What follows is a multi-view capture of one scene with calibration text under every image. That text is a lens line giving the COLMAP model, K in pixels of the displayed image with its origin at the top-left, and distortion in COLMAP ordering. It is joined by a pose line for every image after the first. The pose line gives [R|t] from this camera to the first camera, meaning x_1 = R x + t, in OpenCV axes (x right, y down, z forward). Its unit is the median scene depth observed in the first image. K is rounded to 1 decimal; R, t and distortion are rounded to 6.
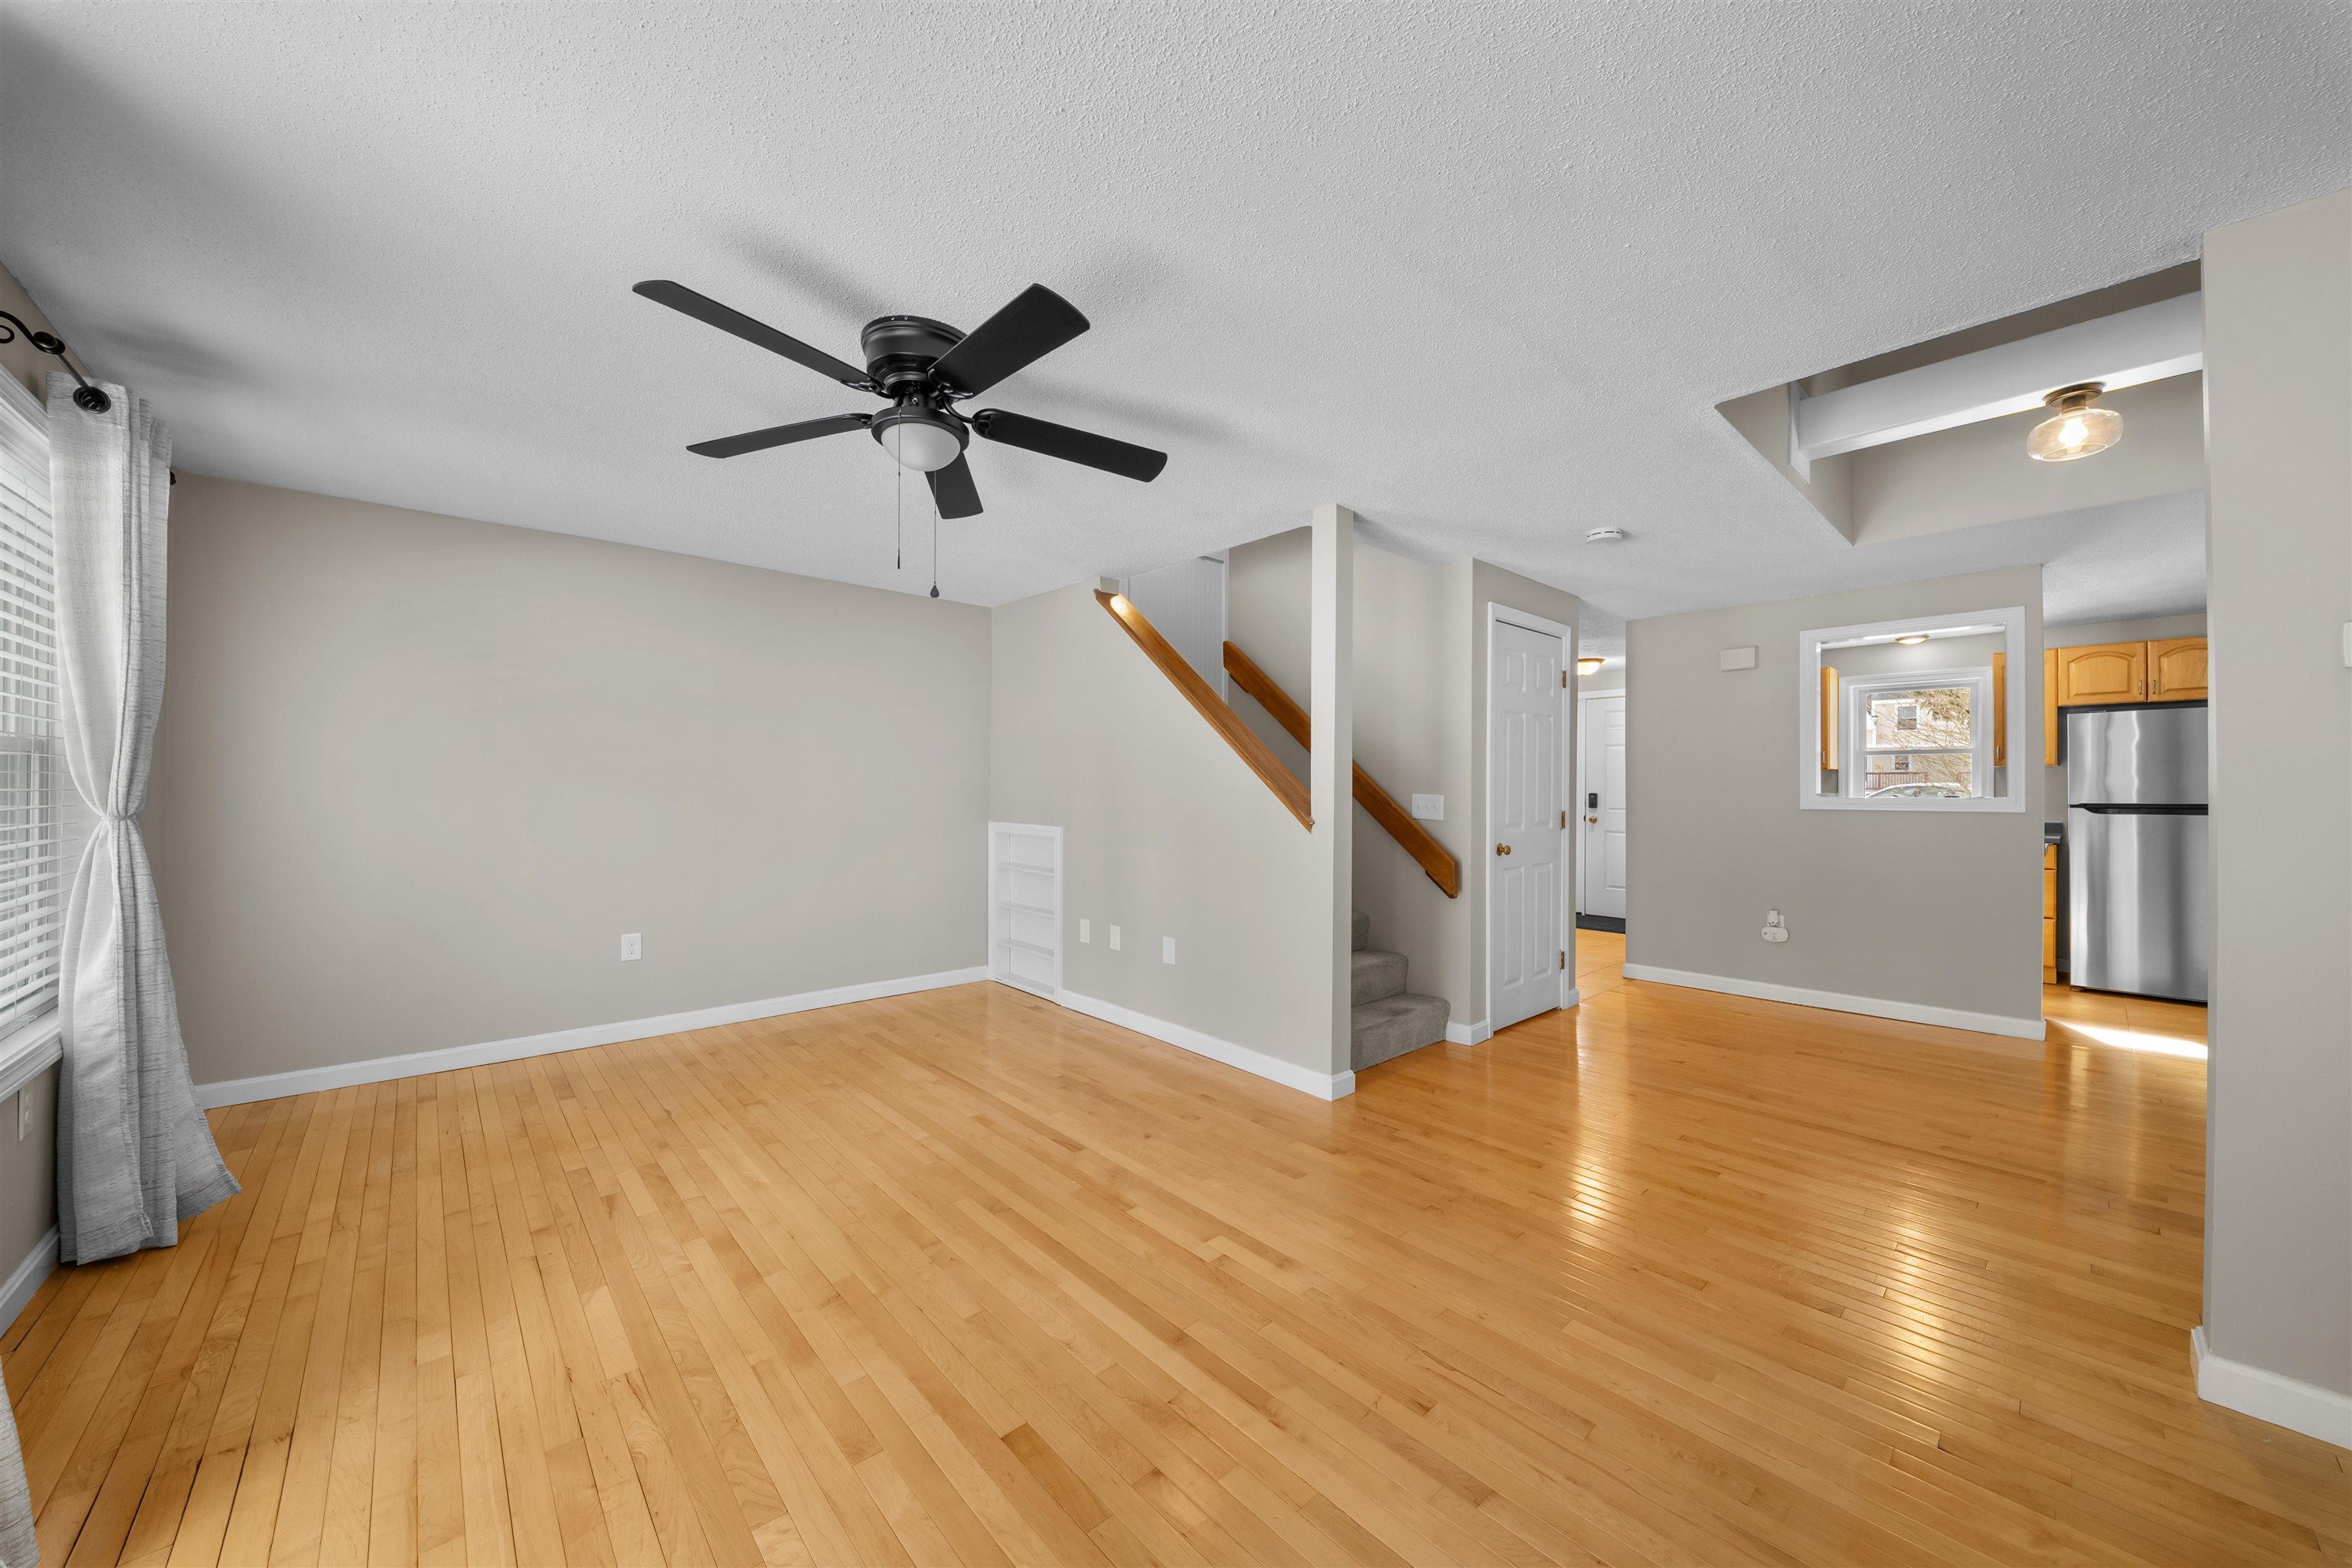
lens RADIAL K [[831.0, 0, 1158.3], [0, 831.0, 784.6], [0, 0, 1]] dist [0.001564, -0.002634]
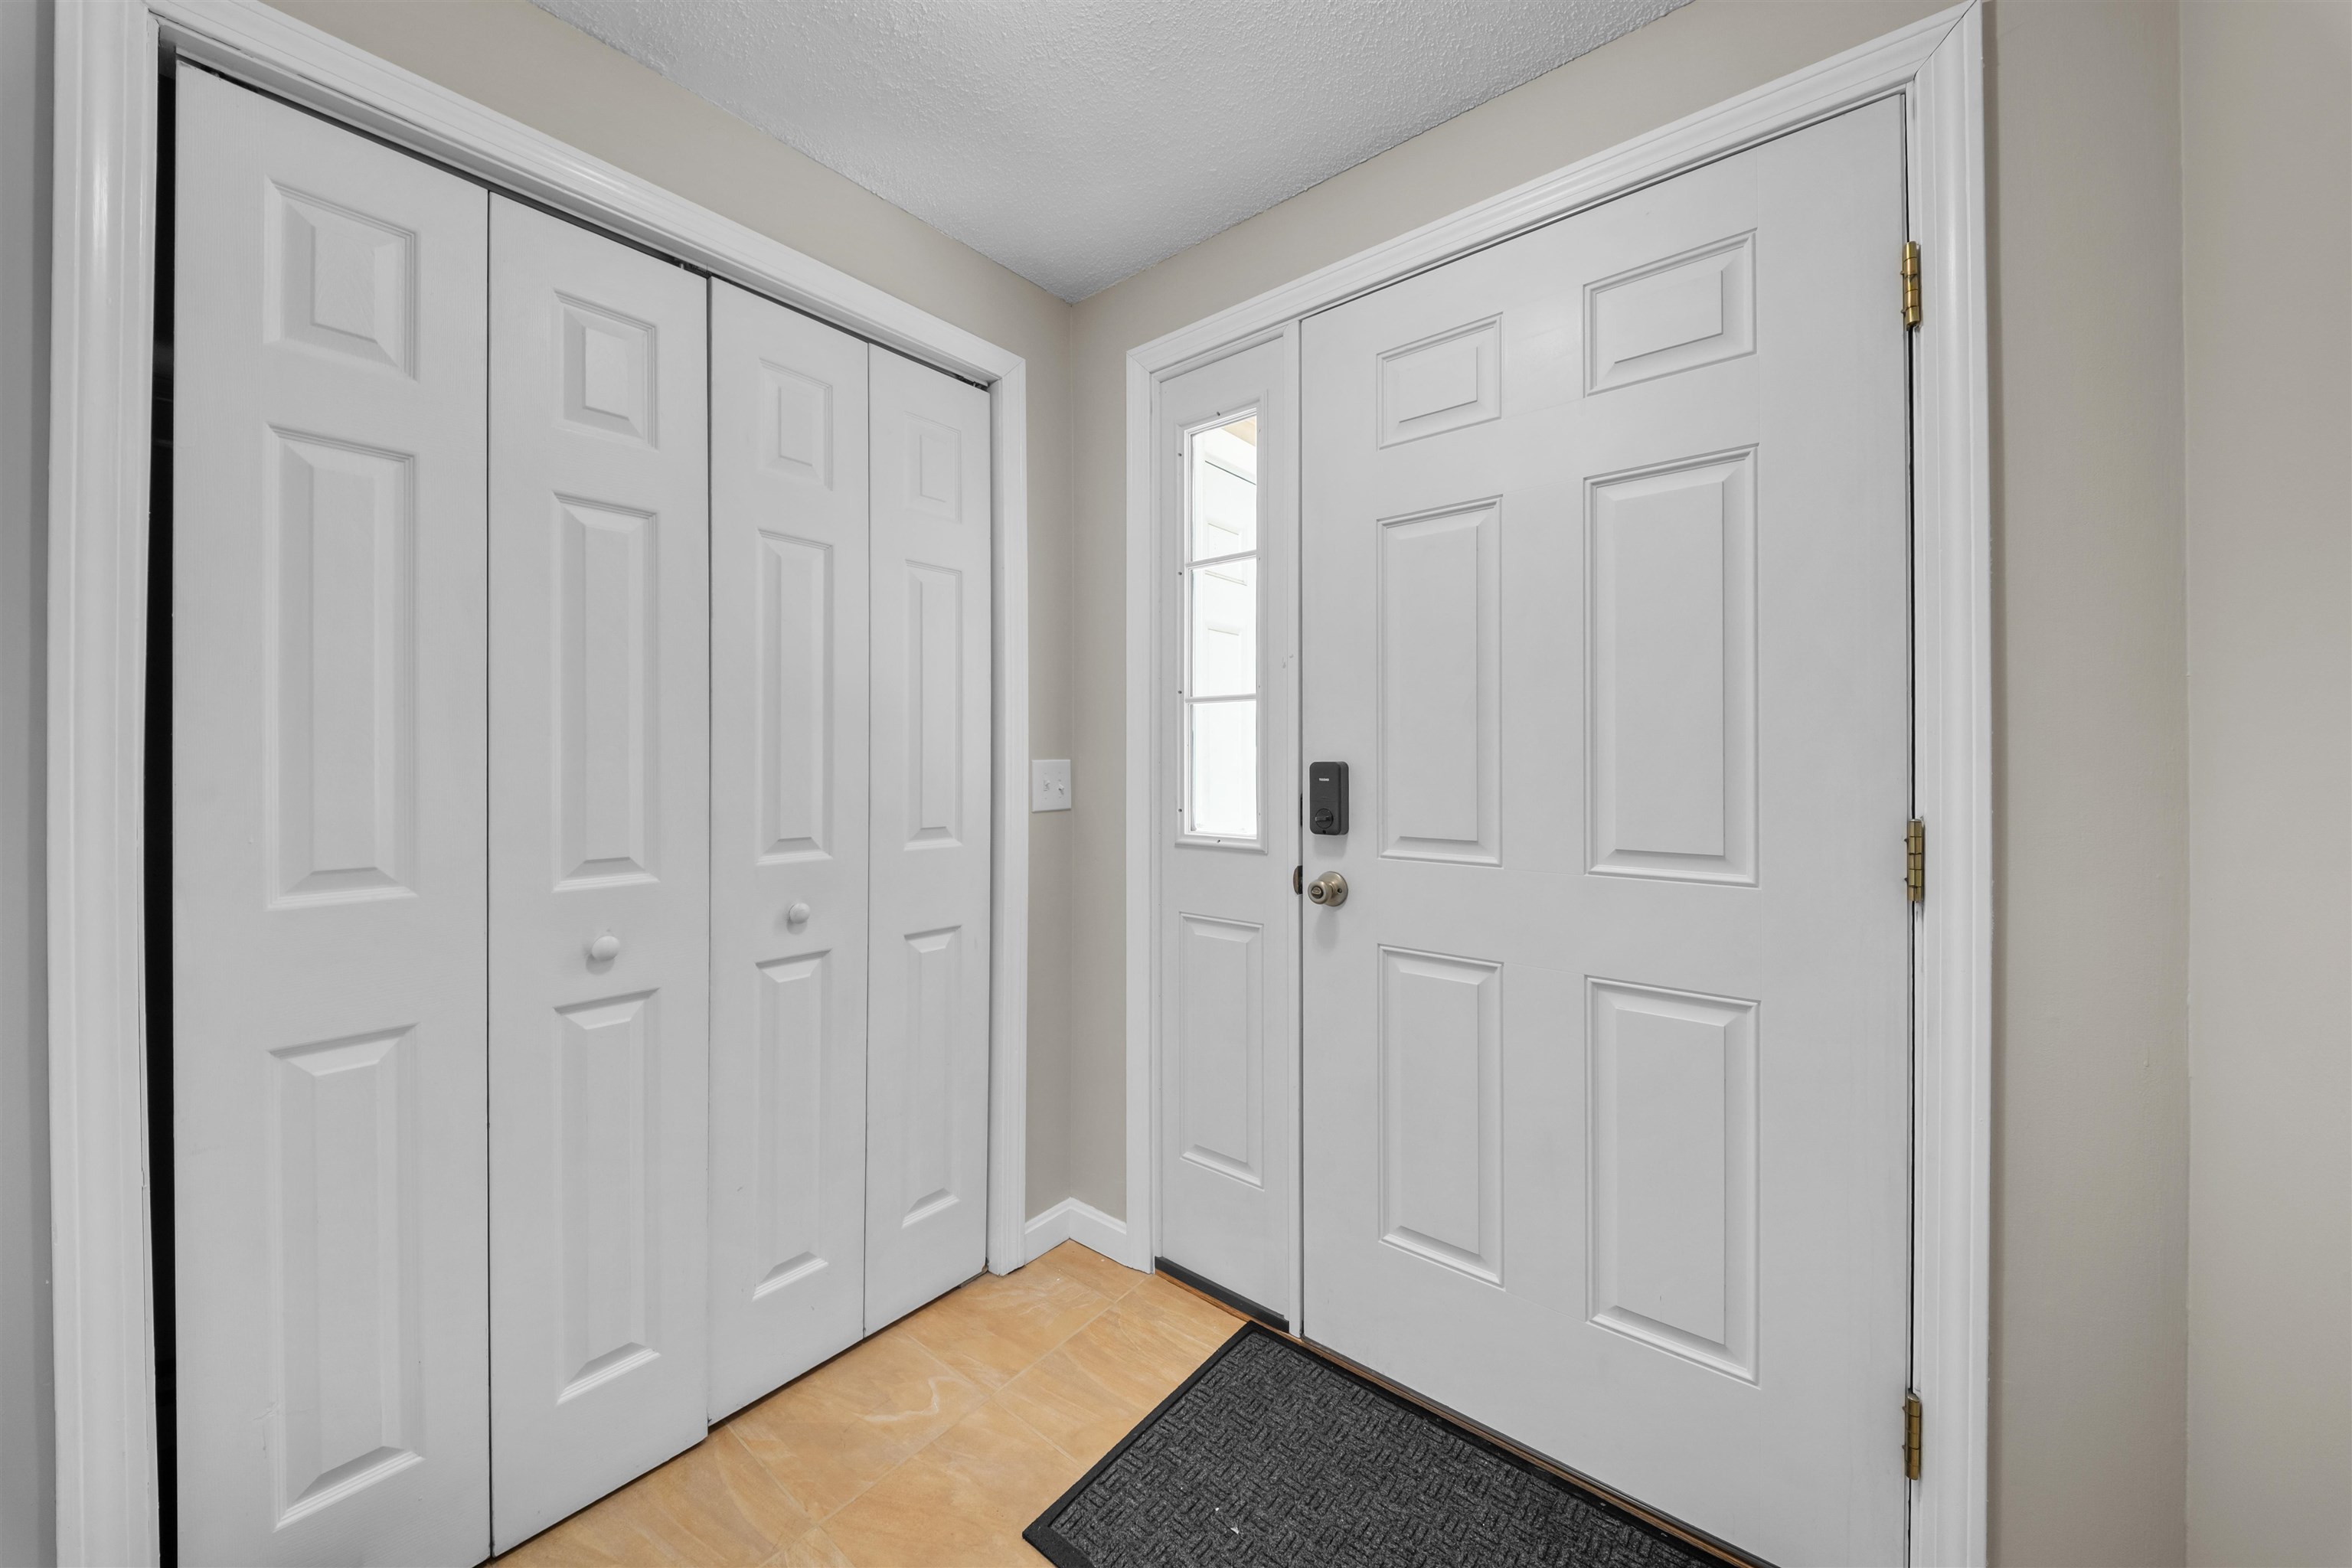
lens RADIAL K [[831.0, 0, 1135.6], [0, 831.0, 762.5], [0, 0, 1]] dist [0.001564, -0.002634]
pose [[0.987072, -0.002224, 0.160264, 1.012991], [0.001165, 0.999977, 0.006702, 0.019956], [-0.160276, -0.006429, 0.987051, 1.840232]]
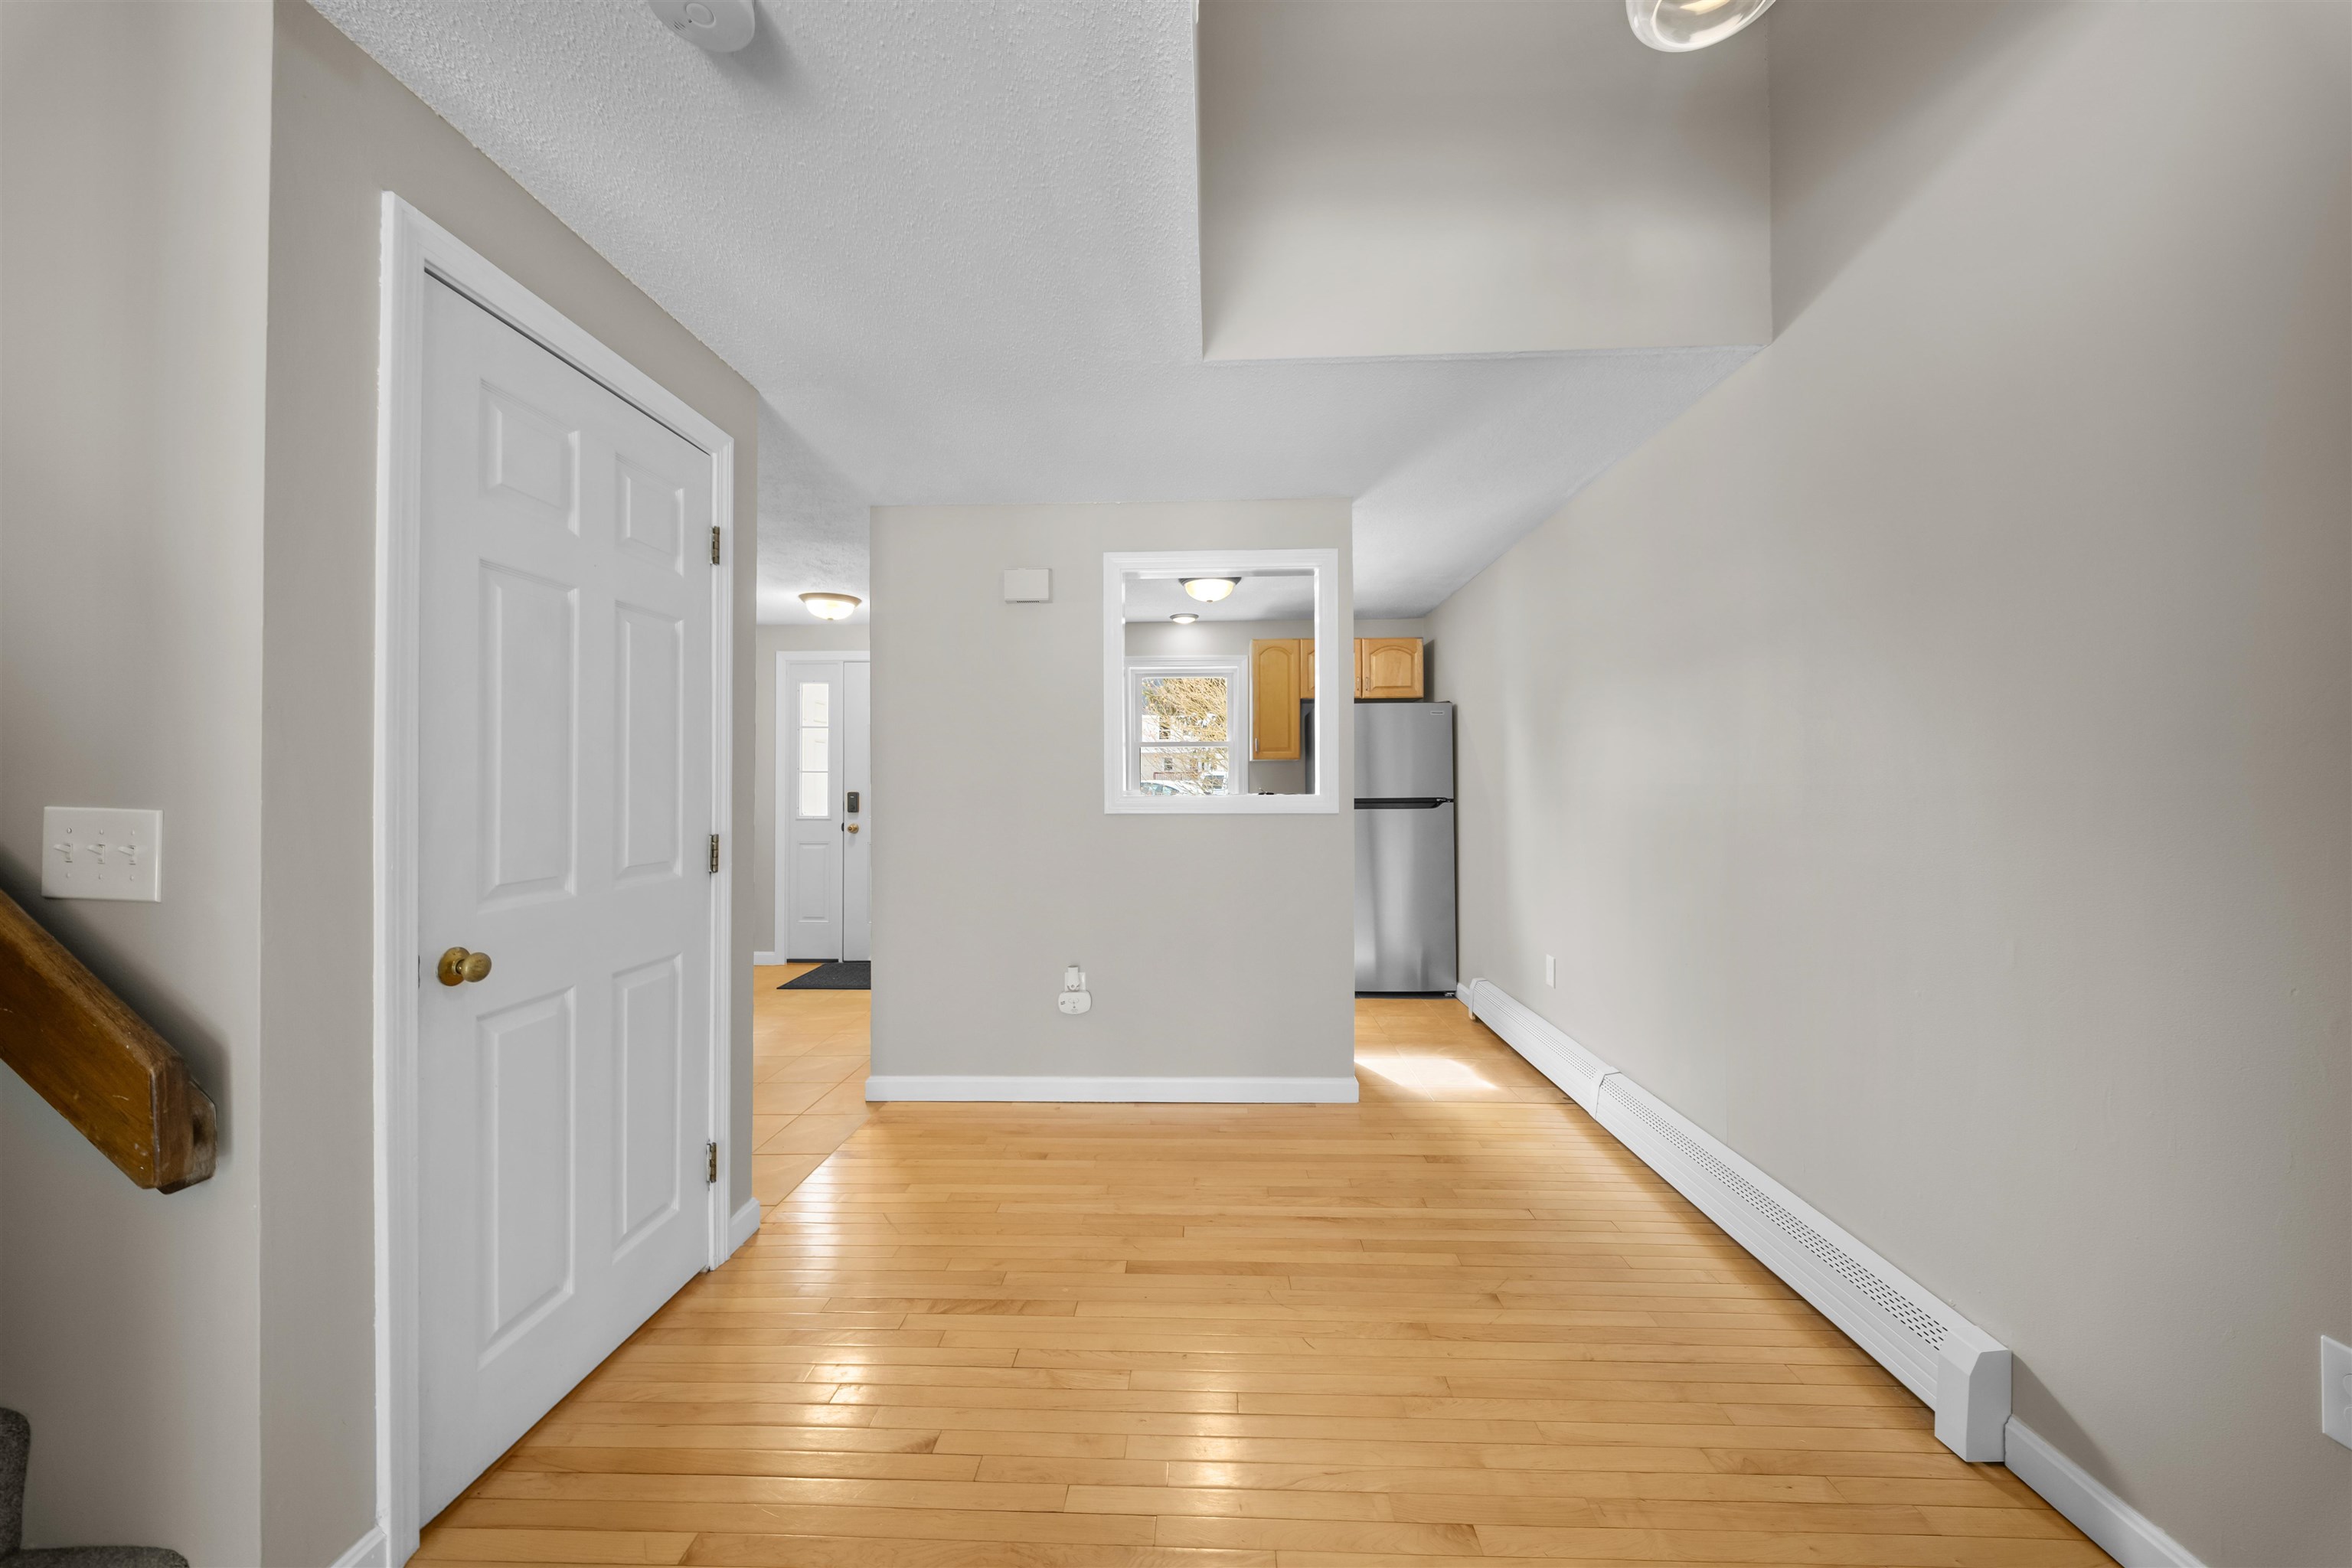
lens RADIAL K [[831.0, 0, 1197.5], [0, 831.0, 779.9], [0, 0, 1]] dist [0.001564, -0.002634]
pose [[0.674641, 0.001547, 0.738144, 0.432979], [0.001450, 0.999993, -0.003422, 0.005074], [-0.738144, 0.003379, 0.674635, 0.652396]]
